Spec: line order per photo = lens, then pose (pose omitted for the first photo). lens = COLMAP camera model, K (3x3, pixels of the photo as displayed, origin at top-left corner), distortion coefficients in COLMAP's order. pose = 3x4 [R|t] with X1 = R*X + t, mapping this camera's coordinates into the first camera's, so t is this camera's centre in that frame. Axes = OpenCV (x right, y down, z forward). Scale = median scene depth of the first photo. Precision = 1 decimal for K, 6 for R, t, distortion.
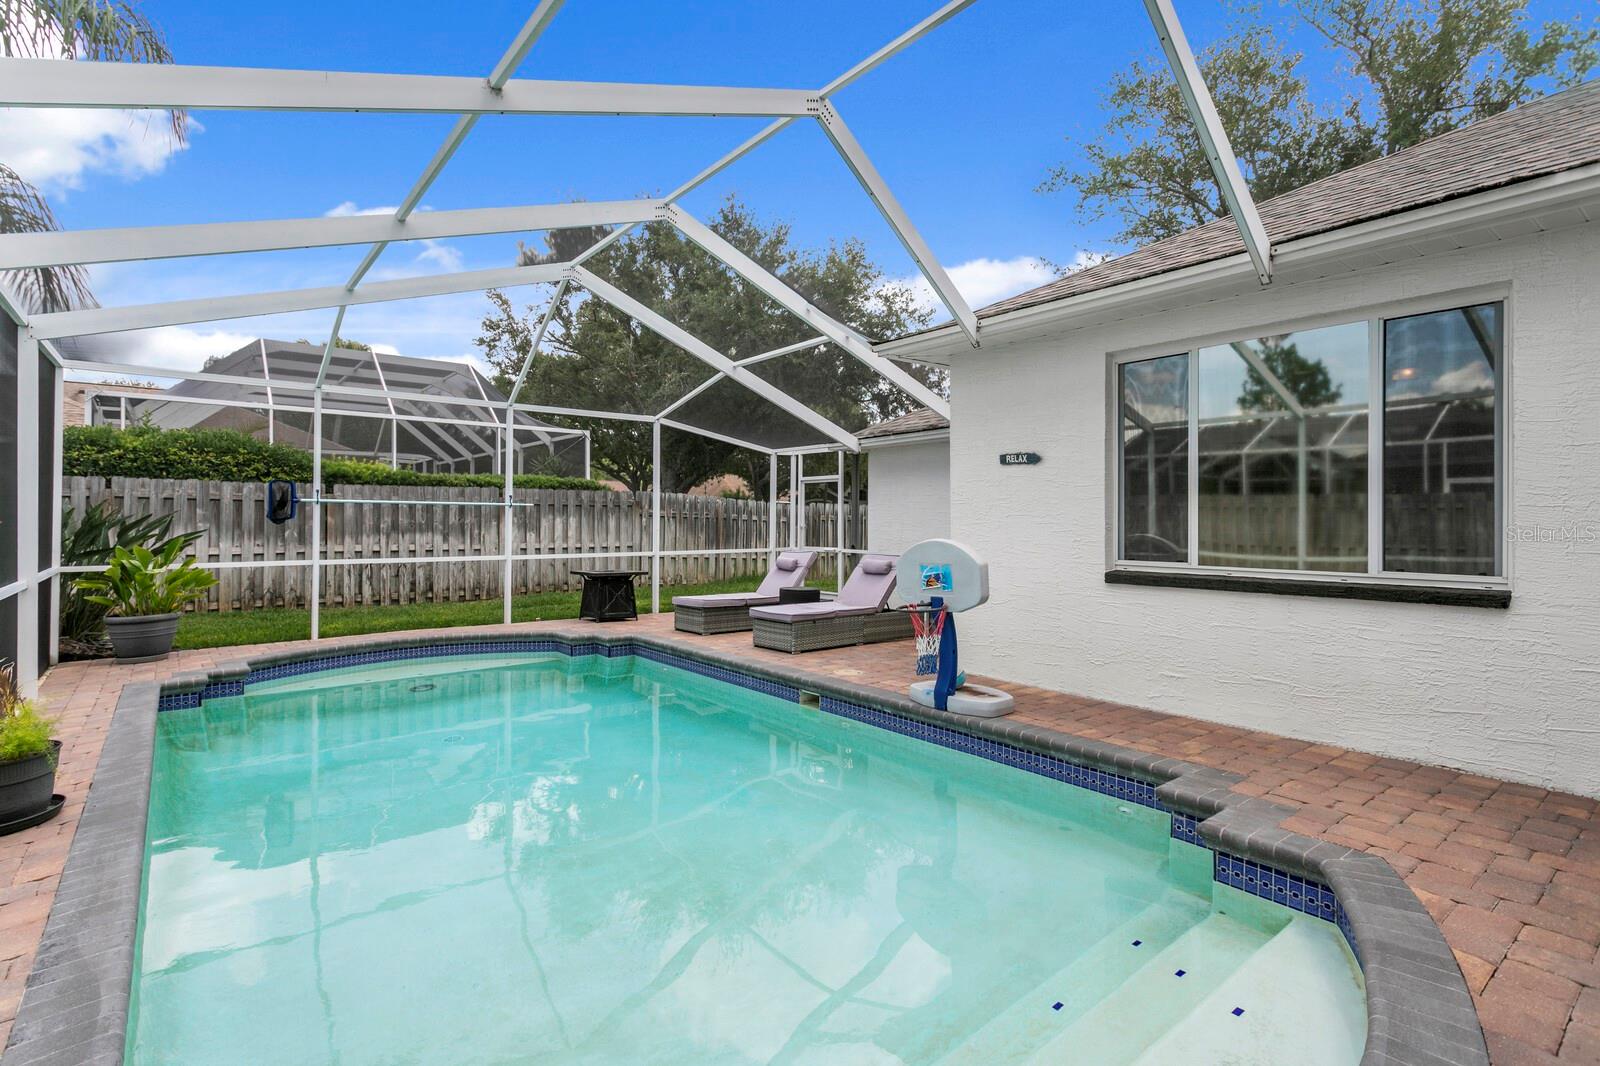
lens RADIAL K [[755.9, 0, 783.1], [0, 755.9, 510.8], [0, 0, 1]] dist [-0.003465, 0.001454]
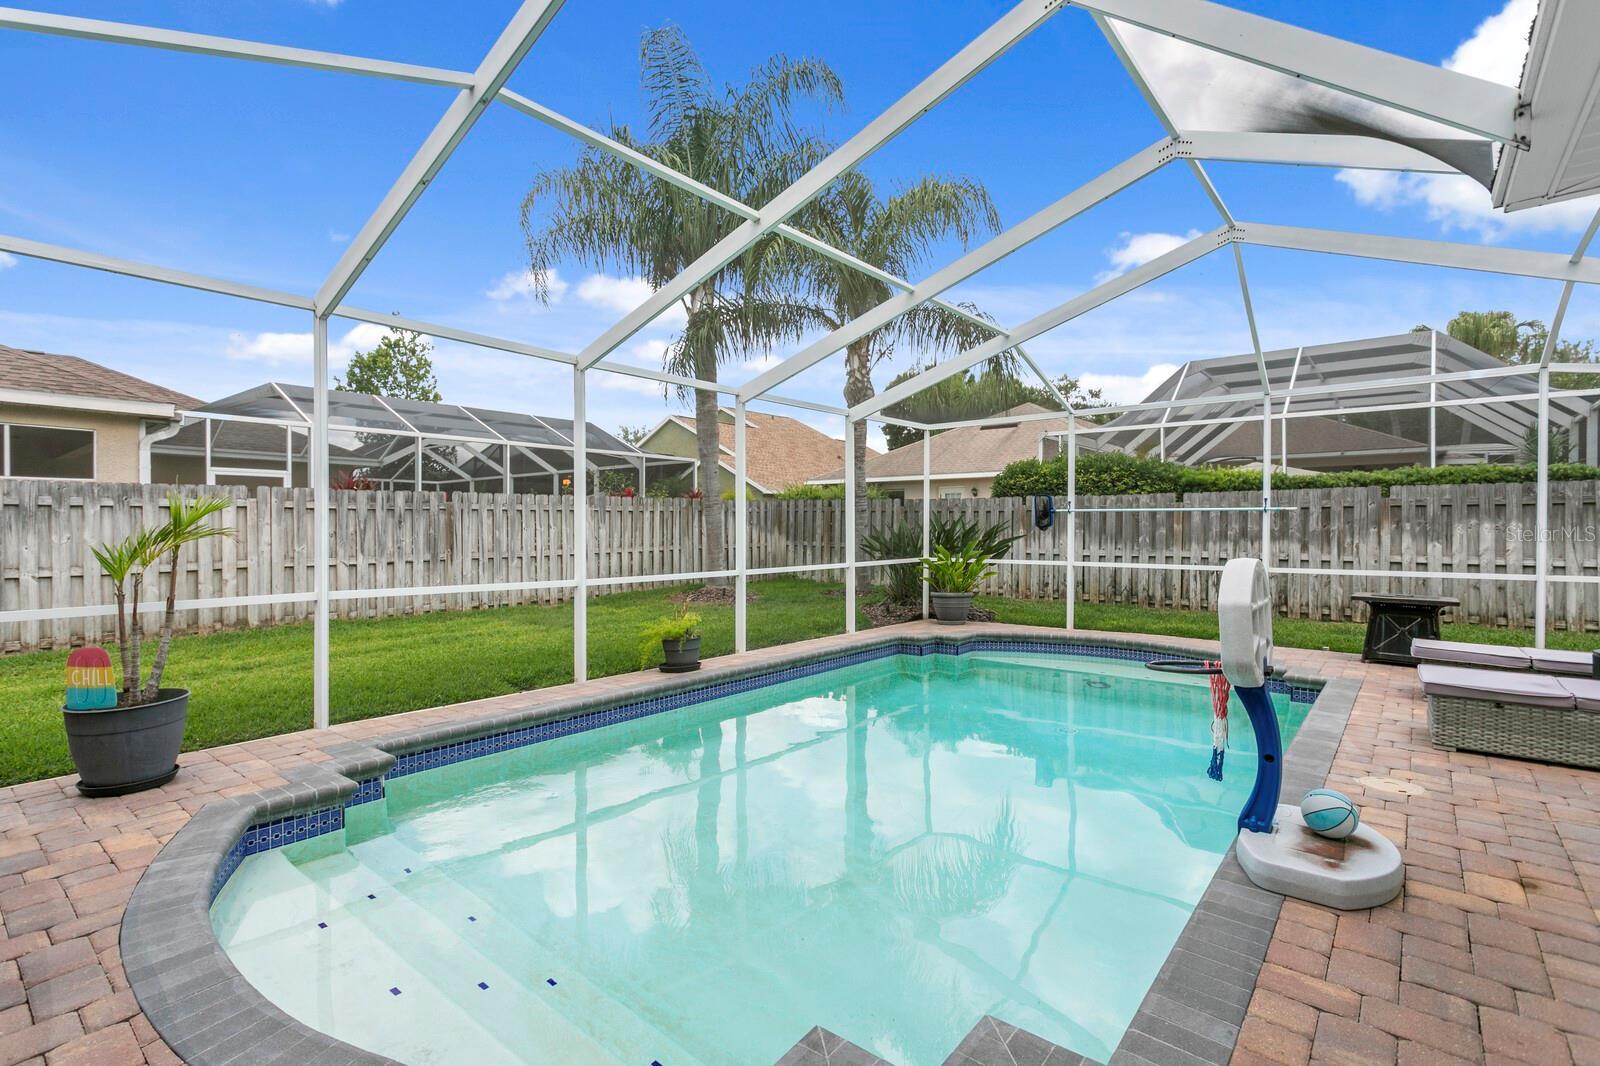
lens RADIAL K [[755.9, 0, 783.2], [0, 755.9, 532.1], [0, 0, 1]] dist [-0.003465, 0.001454]
pose [[0.206019, 0.003741, -0.978541, 0.309748], [0.014790, 0.999867, 0.006936, 0.003702], [0.978436, -0.015902, 0.205936, 0.231626]]
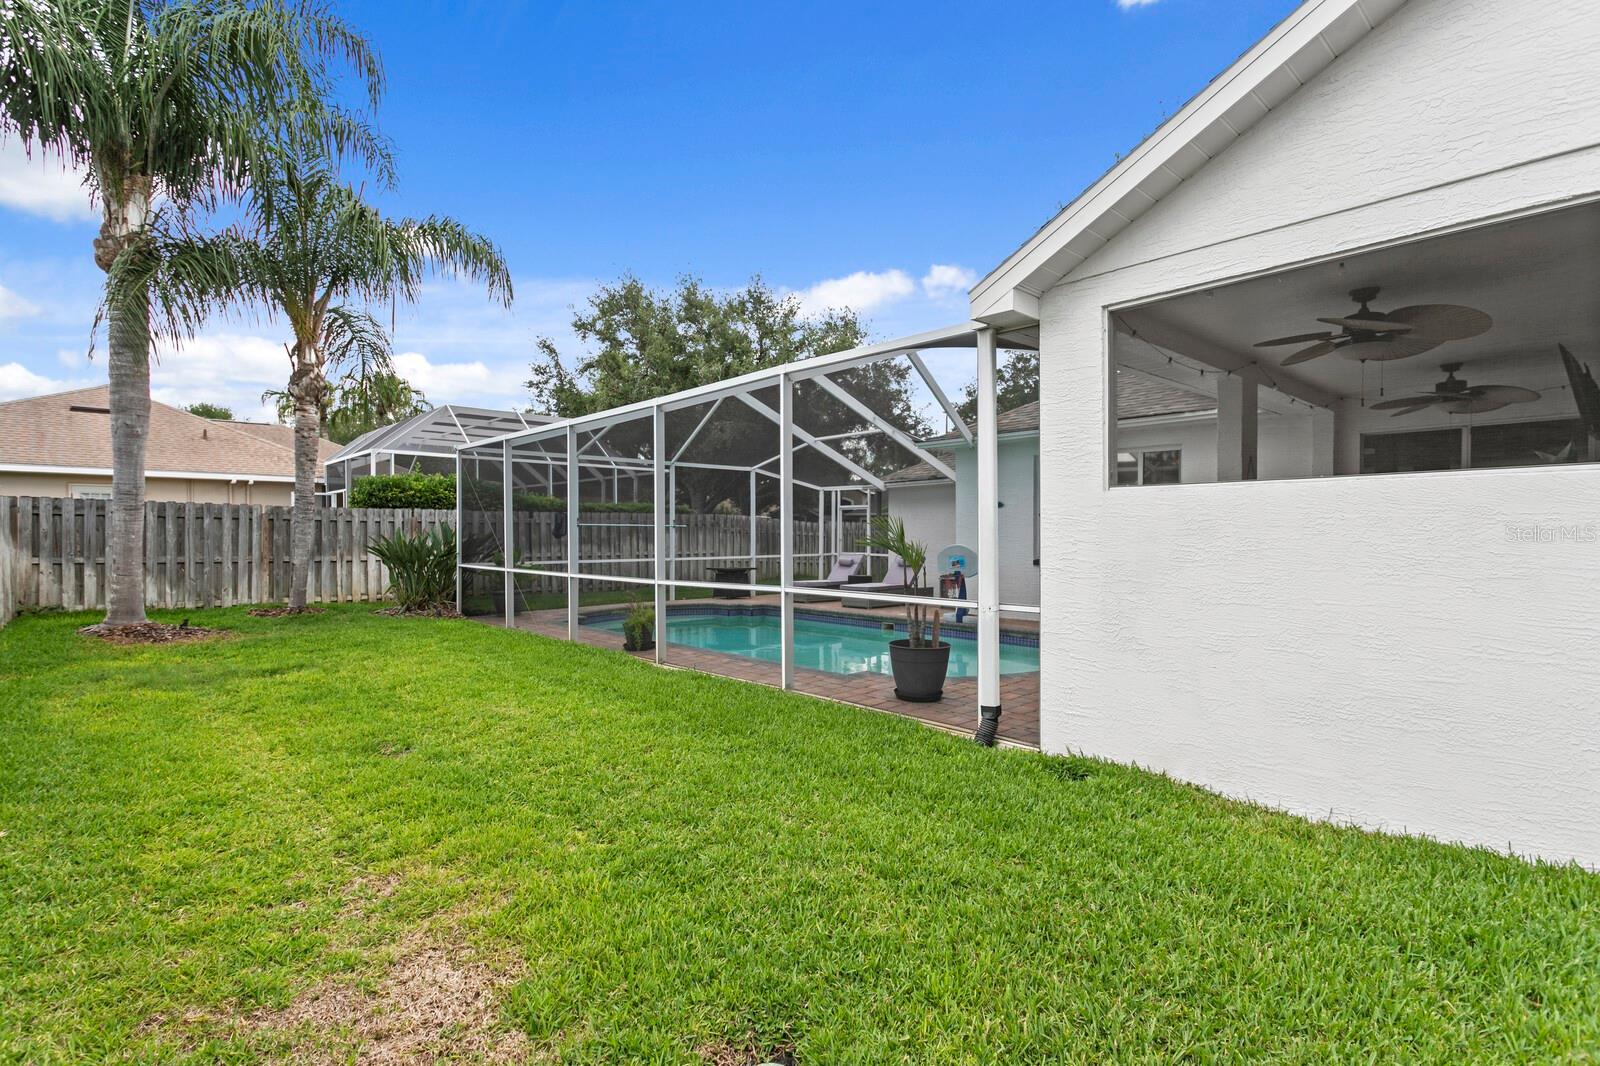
lens RADIAL K [[755.9, 0, 799.9], [0, 755.9, 537.7], [0, 0, 1]] dist [-0.003465, 0.001454]
pose [[0.995939, -0.003702, 0.089959, -0.203142], [0.002041, 0.999826, 0.018554, -0.010311], [-0.090012, -0.018295, 0.995773, -0.513554]]
